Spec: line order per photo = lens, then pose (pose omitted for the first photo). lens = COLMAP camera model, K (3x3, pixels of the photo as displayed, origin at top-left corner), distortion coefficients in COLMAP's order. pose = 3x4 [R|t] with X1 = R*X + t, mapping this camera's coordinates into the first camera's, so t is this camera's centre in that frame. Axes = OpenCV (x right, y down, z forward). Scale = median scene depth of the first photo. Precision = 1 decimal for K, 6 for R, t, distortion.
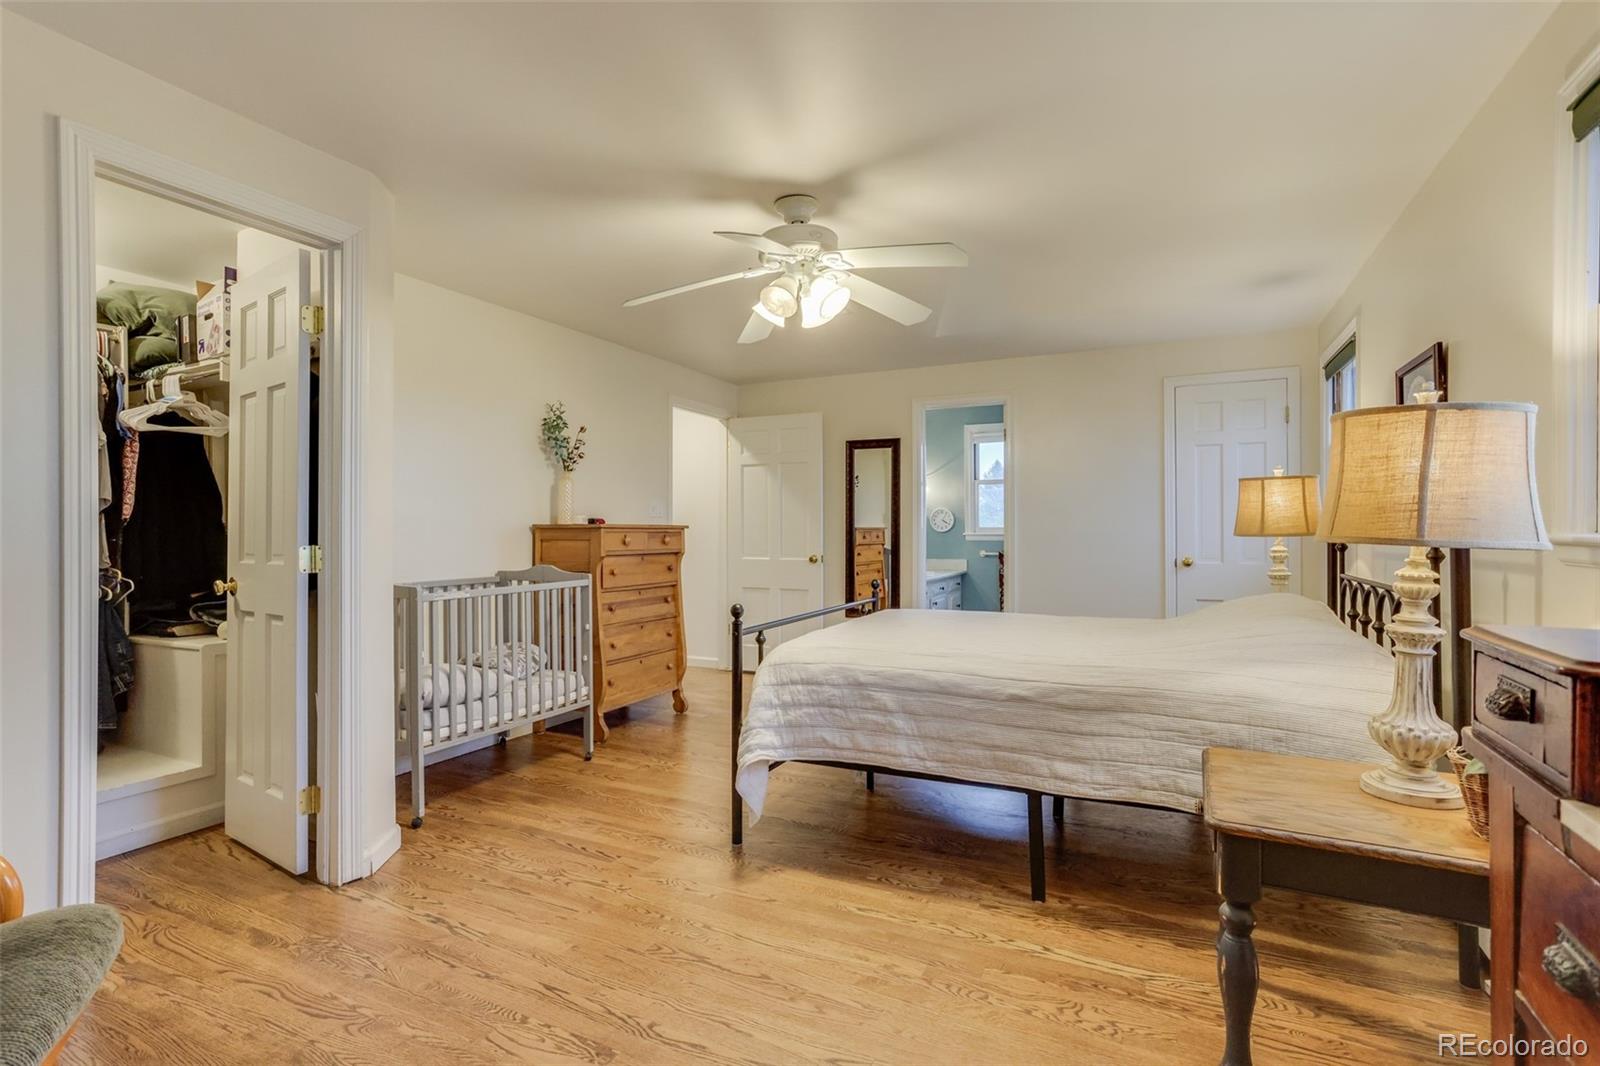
lens RADIAL K [[776.7, 0, 788.3], [0, 776.7, 535.8], [0, 0, 1]] dist [-0.045444, 0.034068]
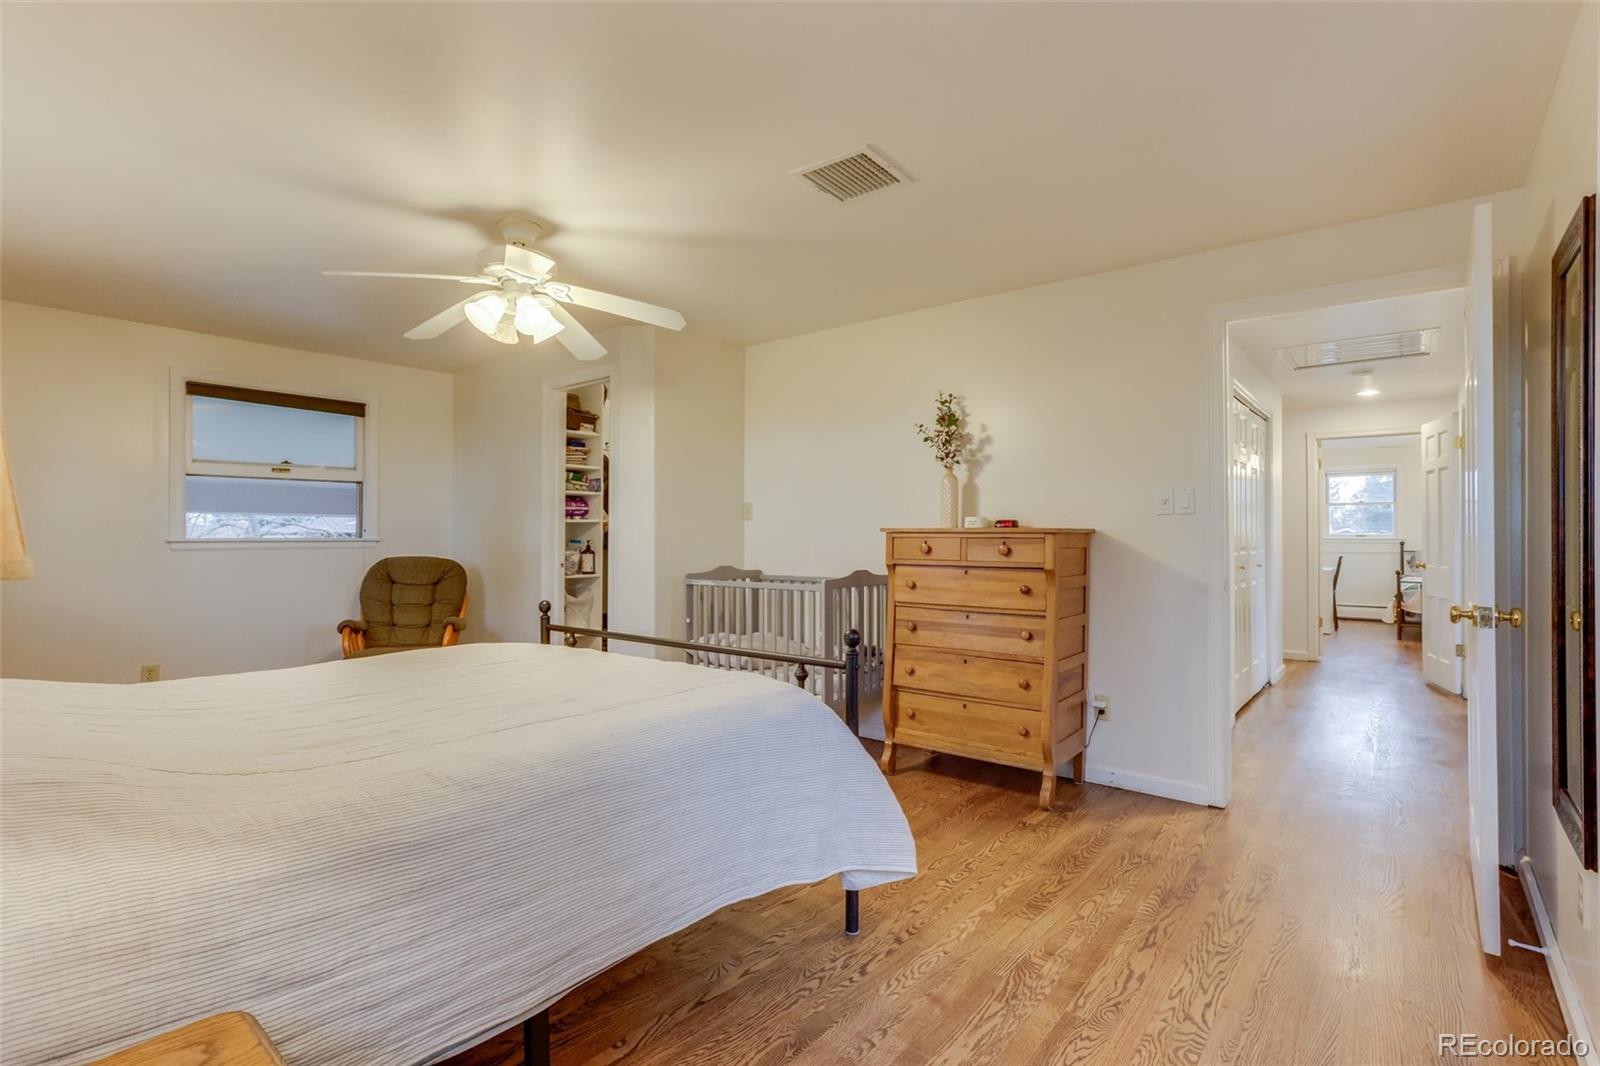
lens RADIAL K [[776.7, 0, 788.3], [0, 776.7, 535.8], [0, 0, 1]] dist [-0.045444, 0.034068]
pose [[-0.216917, 0.002472, -0.976187, 0.633251], [-0.009357, 0.999946, 0.004611, -0.009500], [0.976145, 0.010135, -0.216882, 1.048967]]
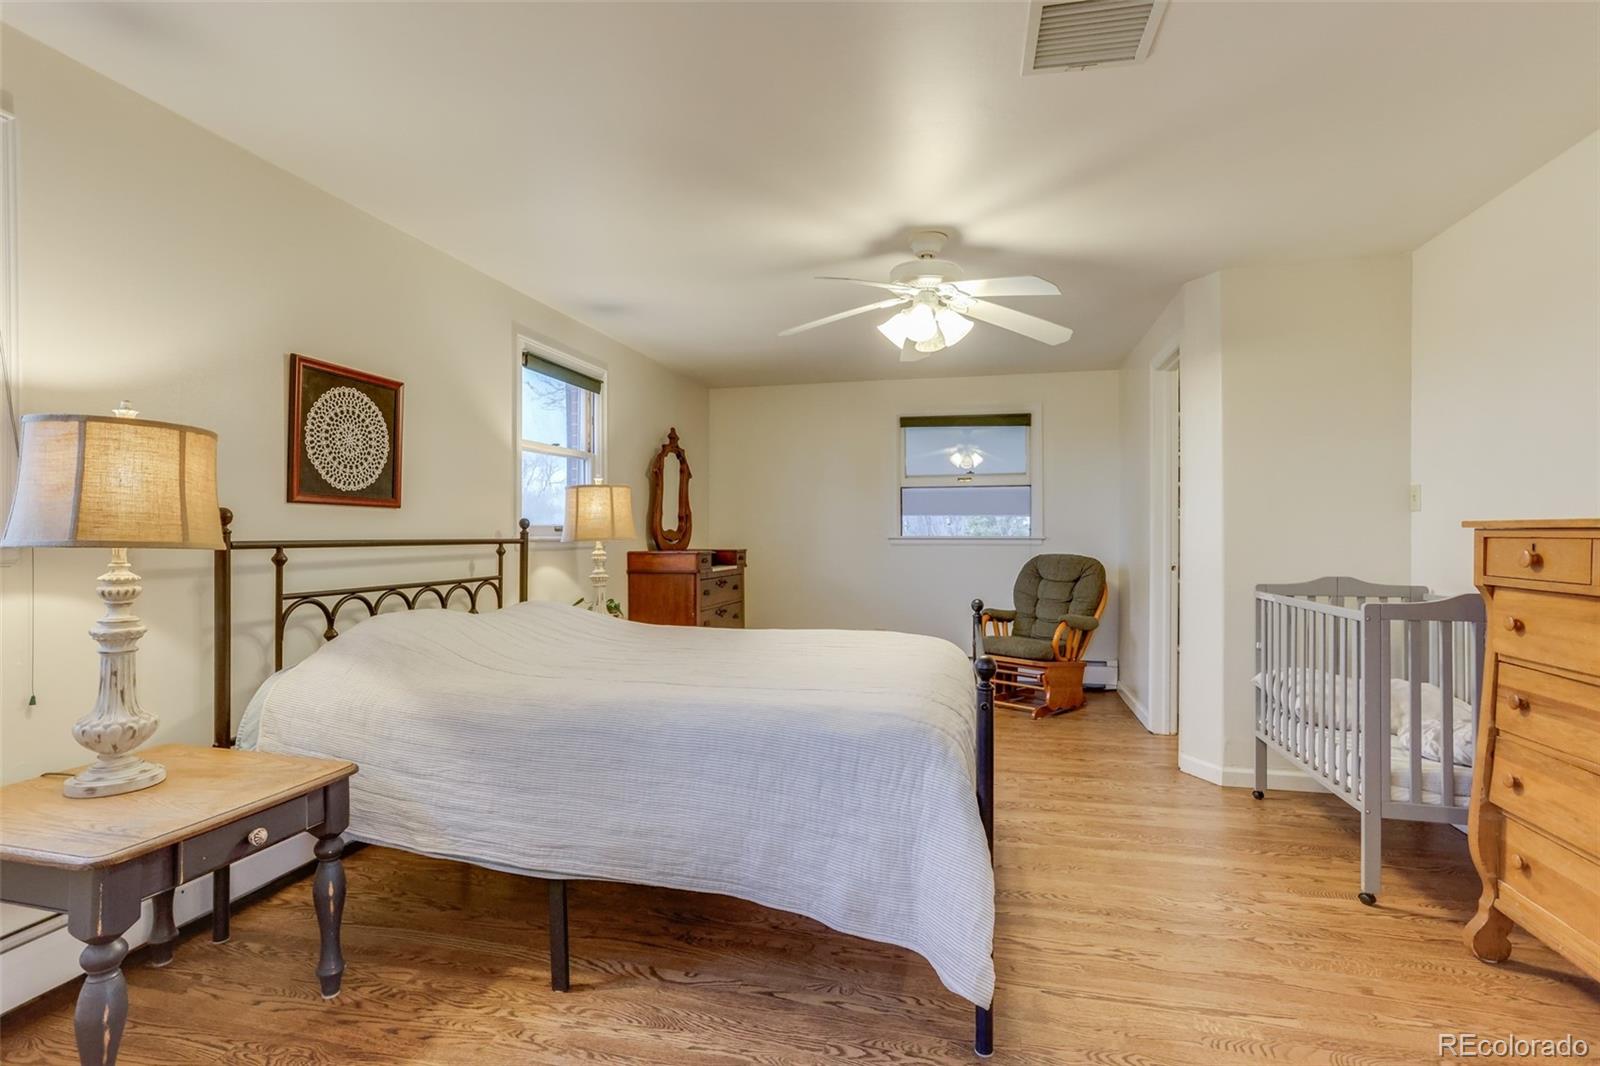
lens RADIAL K [[776.7, 0, 788.3], [0, 776.7, 535.8], [0, 0, 1]] dist [-0.045444, 0.034068]
pose [[-0.976330, 0.001008, -0.216283, 0.295868], [-0.001741, 0.999920, 0.012520, -0.011209], [0.216279, 0.012600, -0.976250, 1.346844]]
